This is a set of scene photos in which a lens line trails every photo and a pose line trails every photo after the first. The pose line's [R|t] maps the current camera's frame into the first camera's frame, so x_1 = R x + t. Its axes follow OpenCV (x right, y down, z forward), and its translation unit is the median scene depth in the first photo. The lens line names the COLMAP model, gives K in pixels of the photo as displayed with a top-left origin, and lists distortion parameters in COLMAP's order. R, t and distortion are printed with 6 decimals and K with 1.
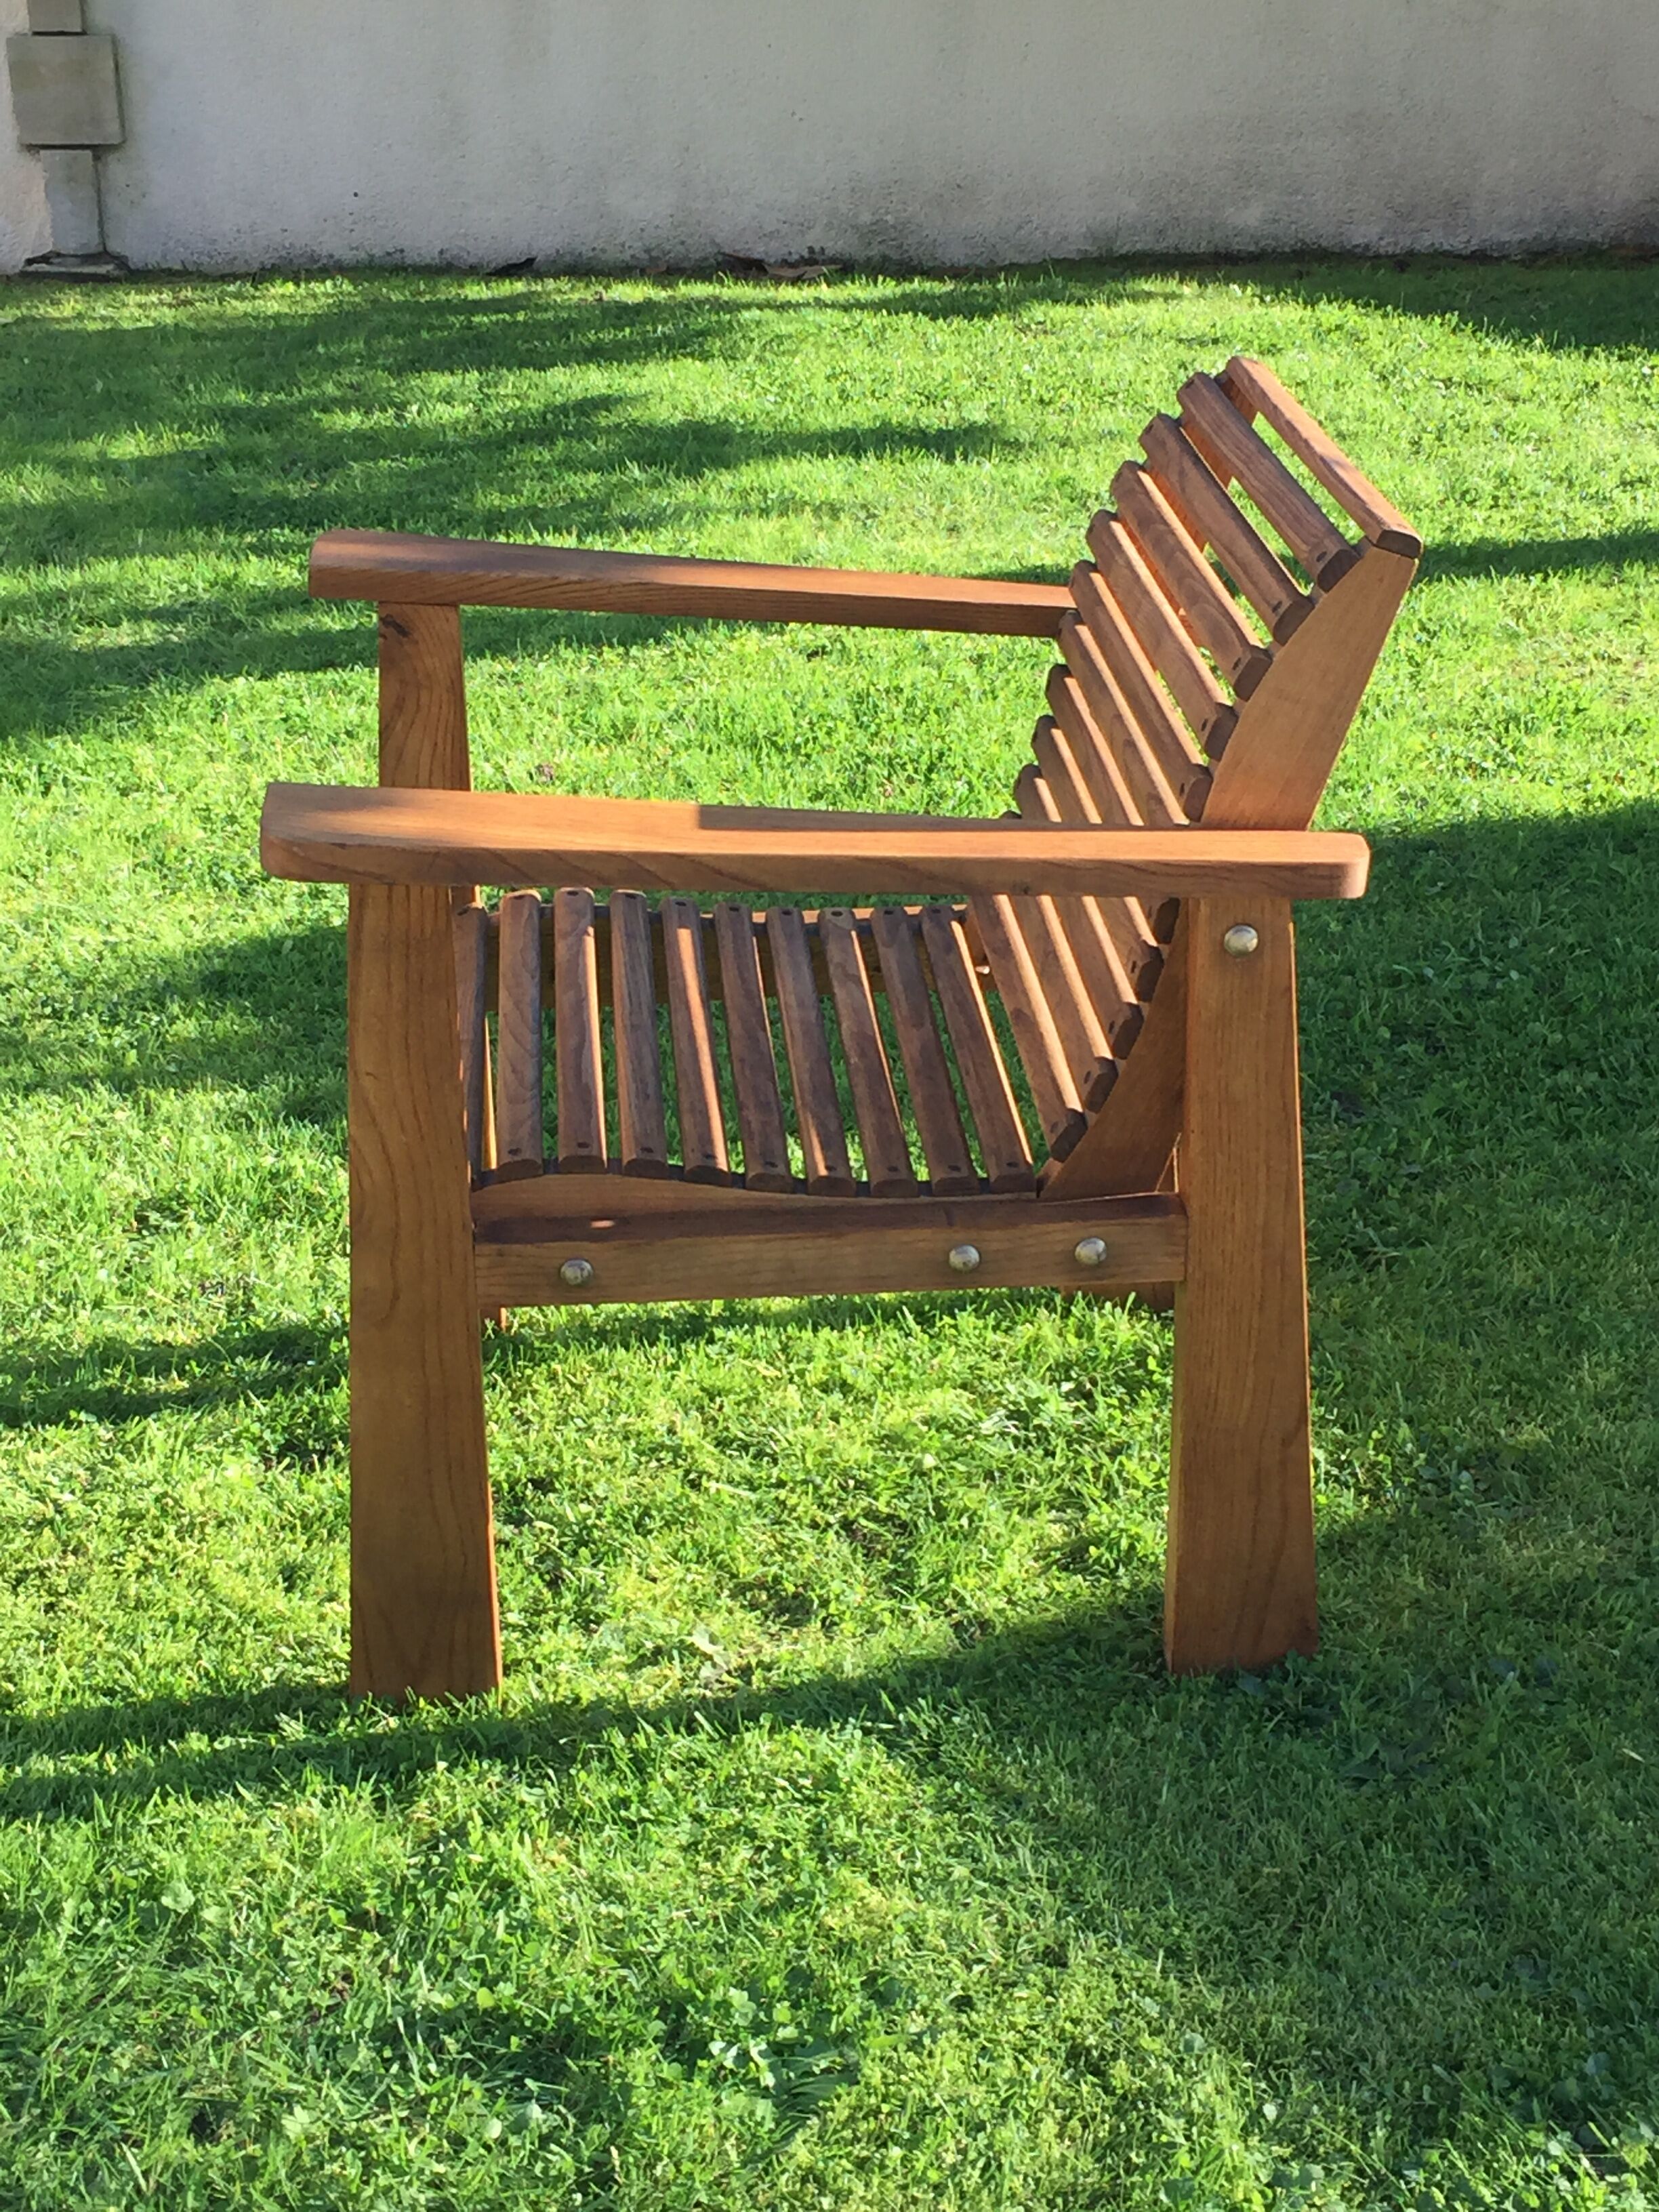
lens RADIAL K [[3454.4, 0, 835.7], [0, 3454.4, 1088.0], [0, 0, 1]] dist [0.052676, 0.000000]
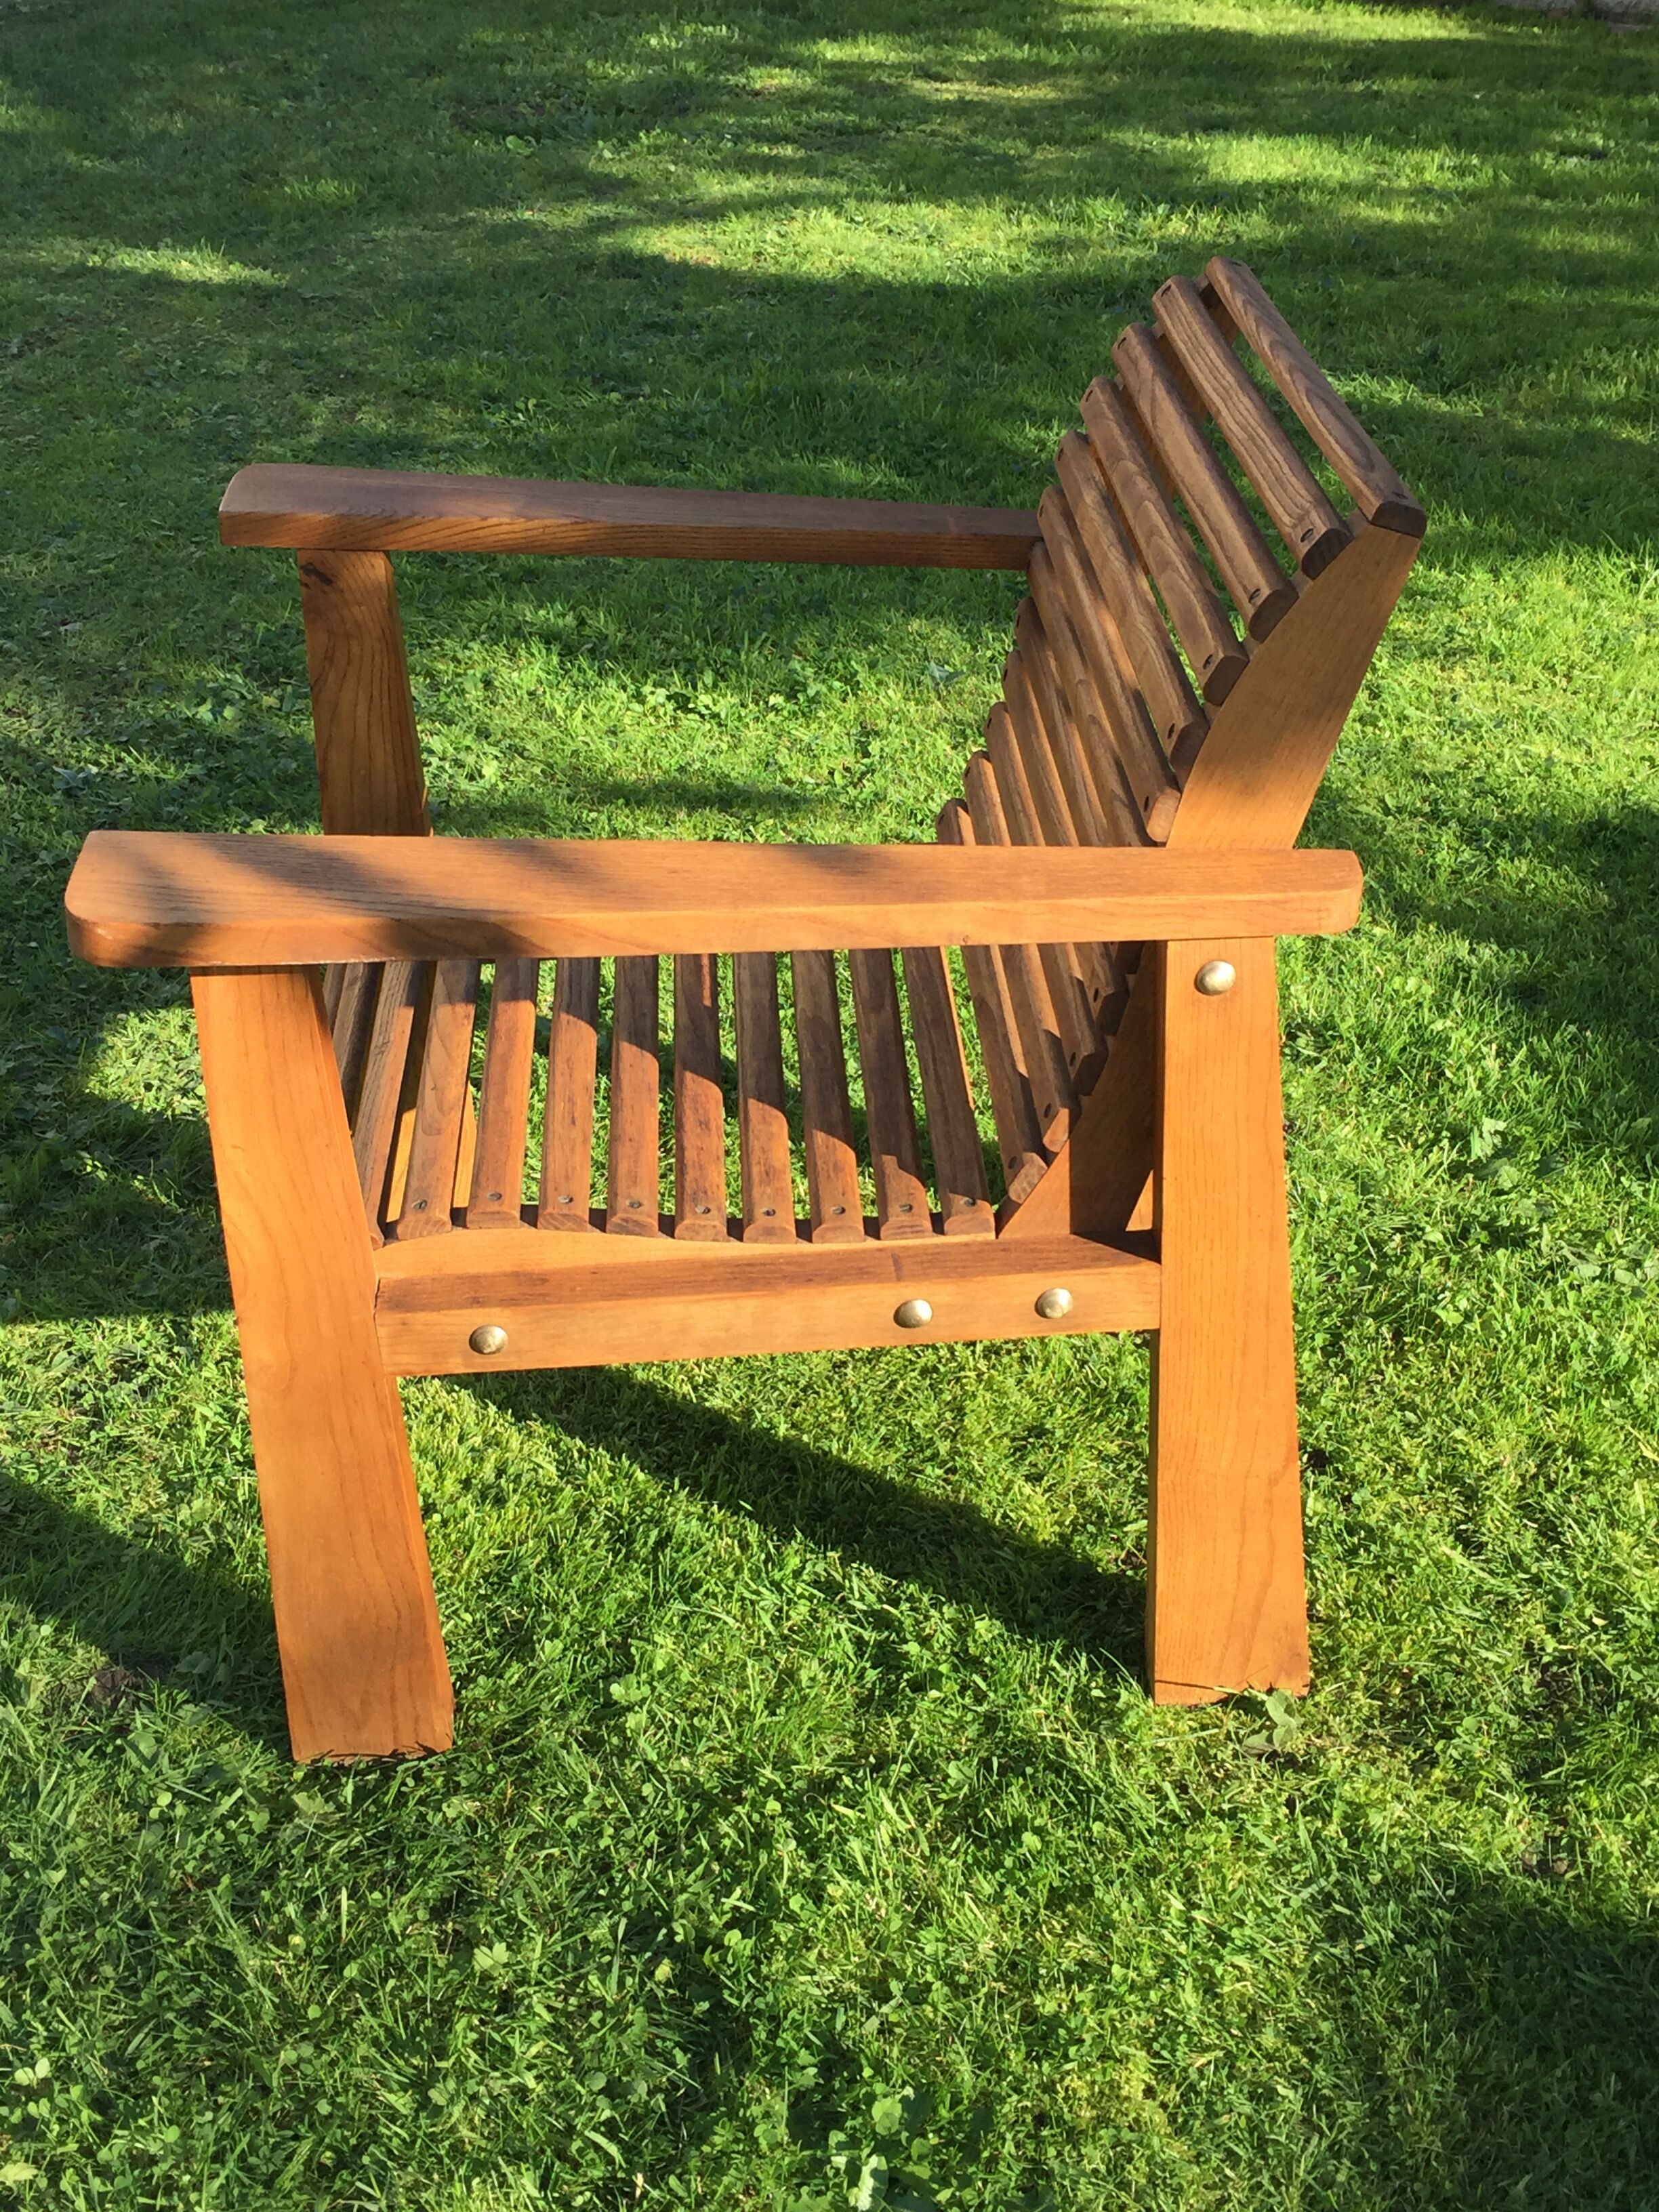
lens RADIAL K [[2642.8, 0, 828.0], [0, 2642.8, 1102.6], [0, 0, 1]] dist [0.051554, 0.000000]
pose [[0.691558, 0.367334, -0.621943, 0.274388], [-0.262548, 0.929973, 0.257329, -0.151190], [0.672916, -0.014669, 0.739574, 0.405726]]
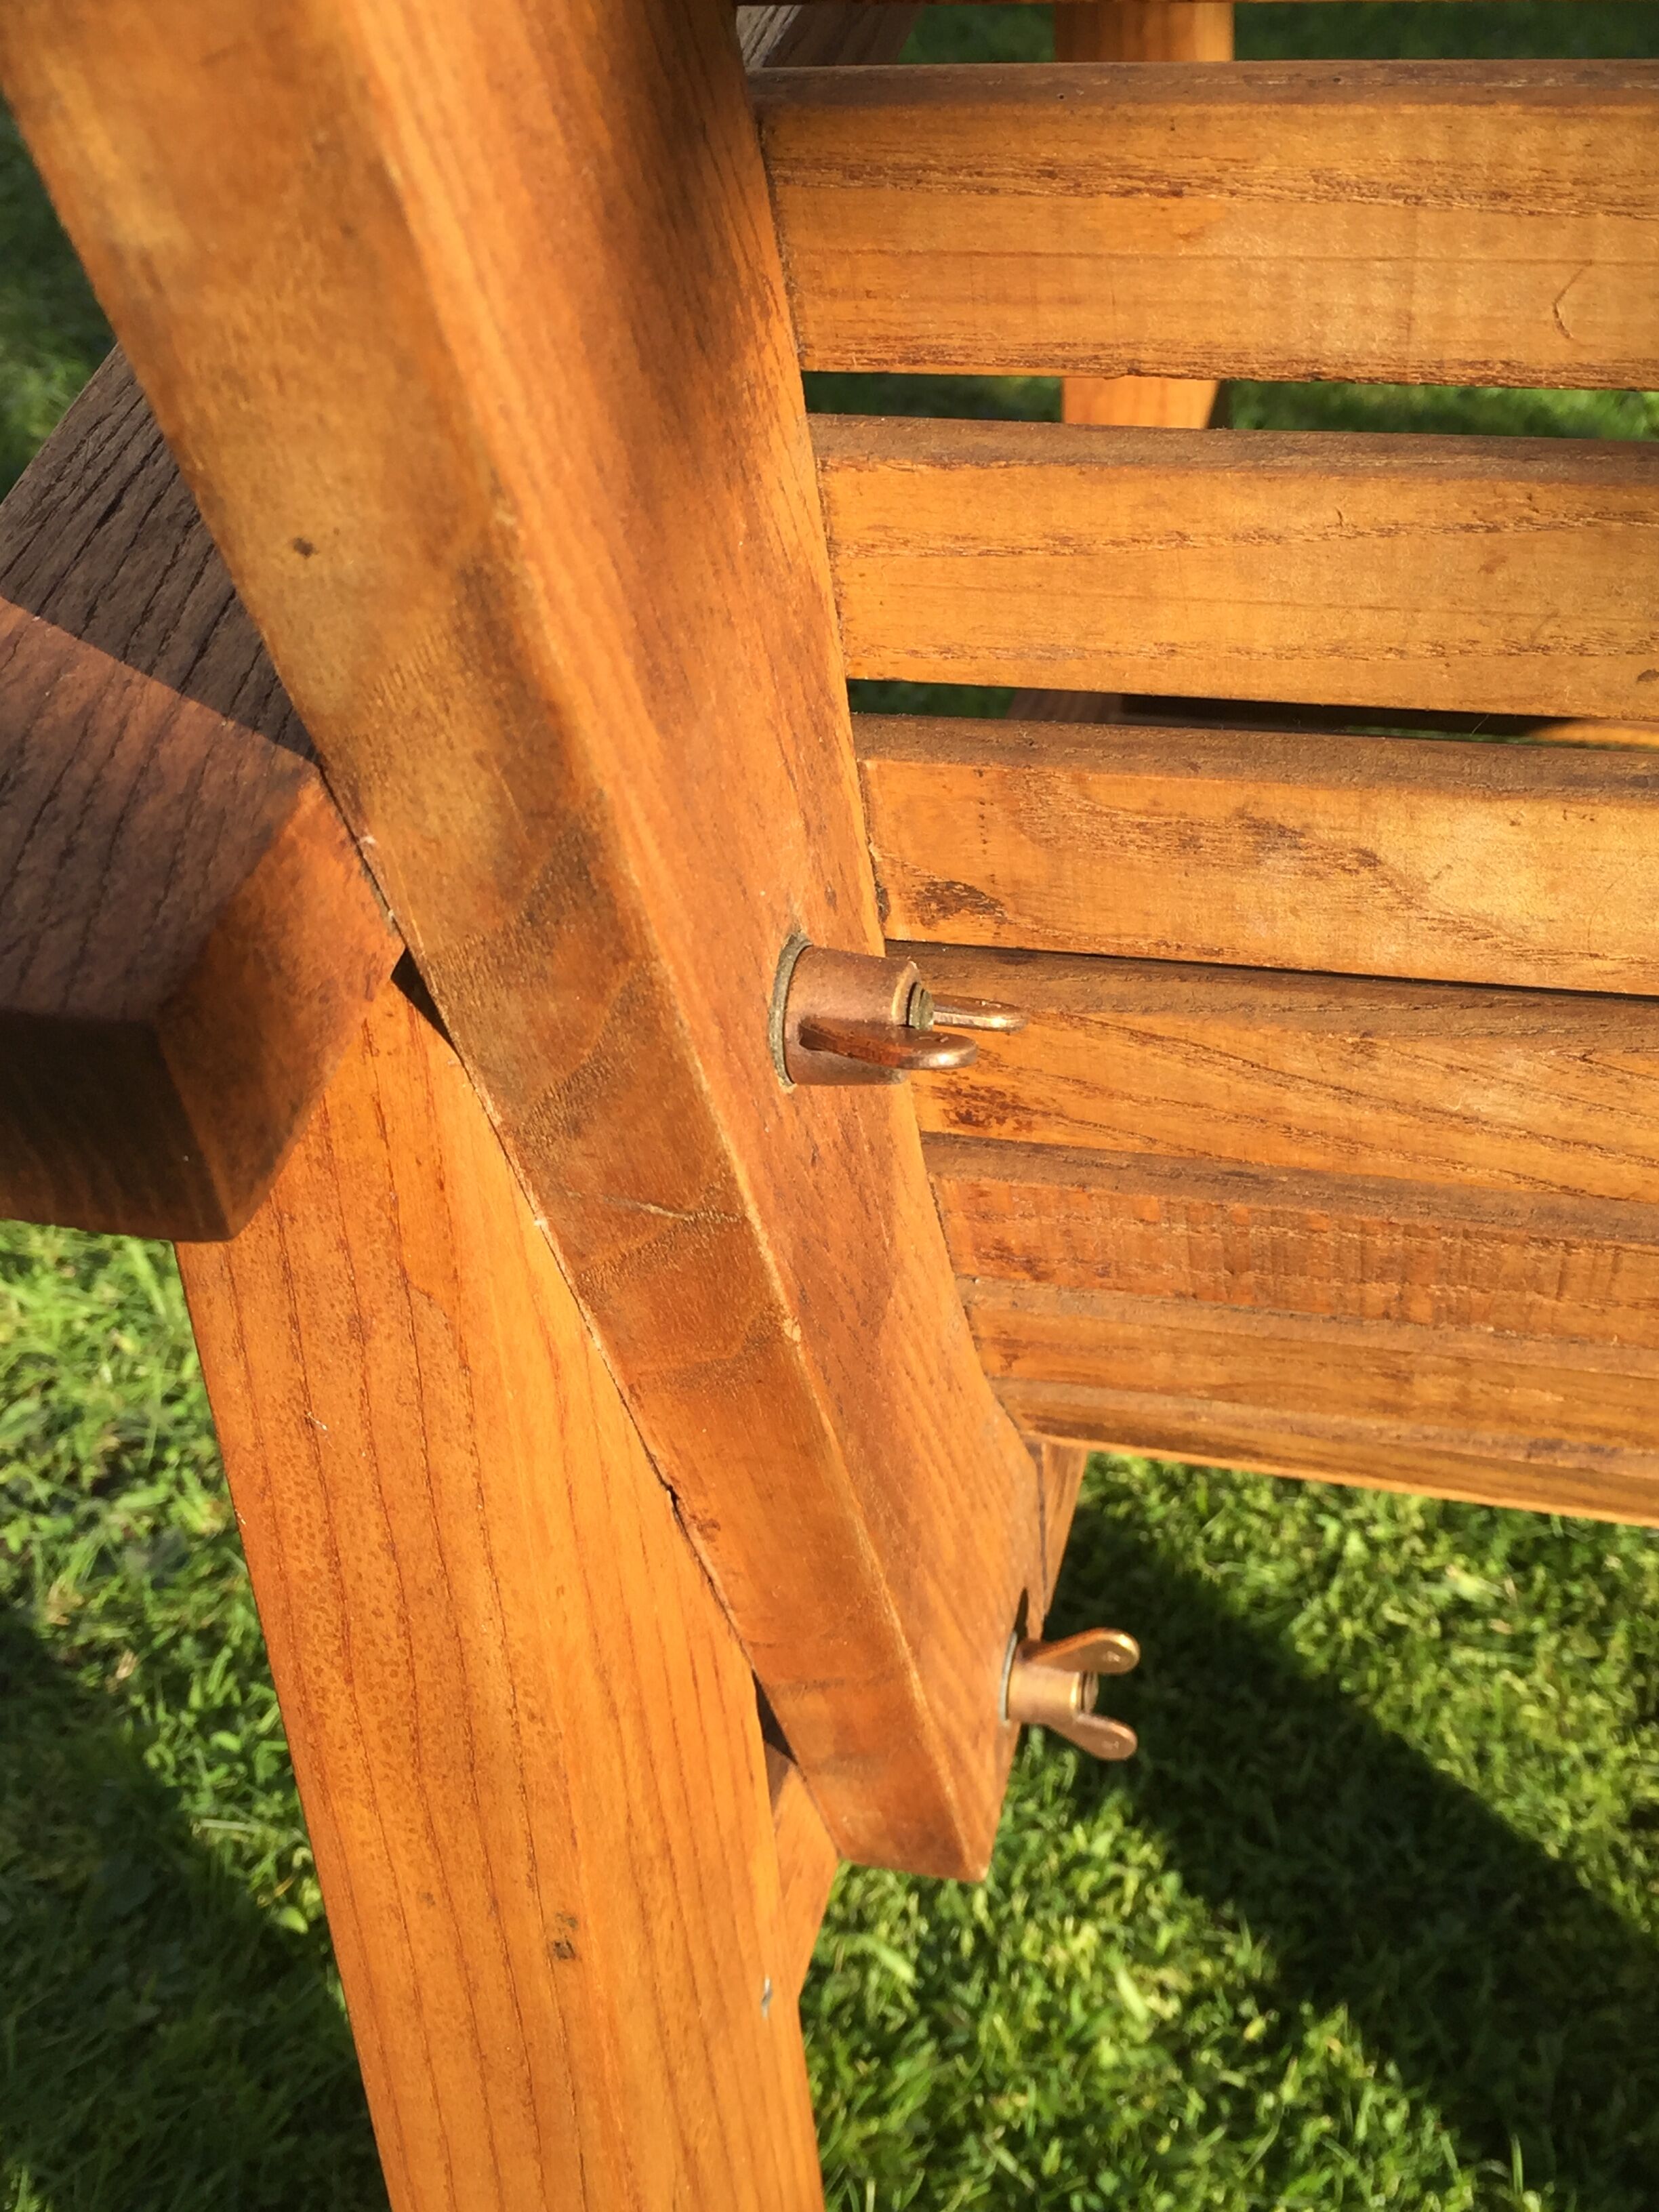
lens RADIAL K [[2642.8, 0, 809.5], [0, 2642.8, 1121.3], [0, 0, 1]] dist [0.051554, 0.000000]
pose [[0.449873, 0.531962, -0.717377, -0.083756], [-0.307480, 0.846400, 0.434814, -0.045910], [0.838493, 0.024968, 0.544340, 0.766526]]
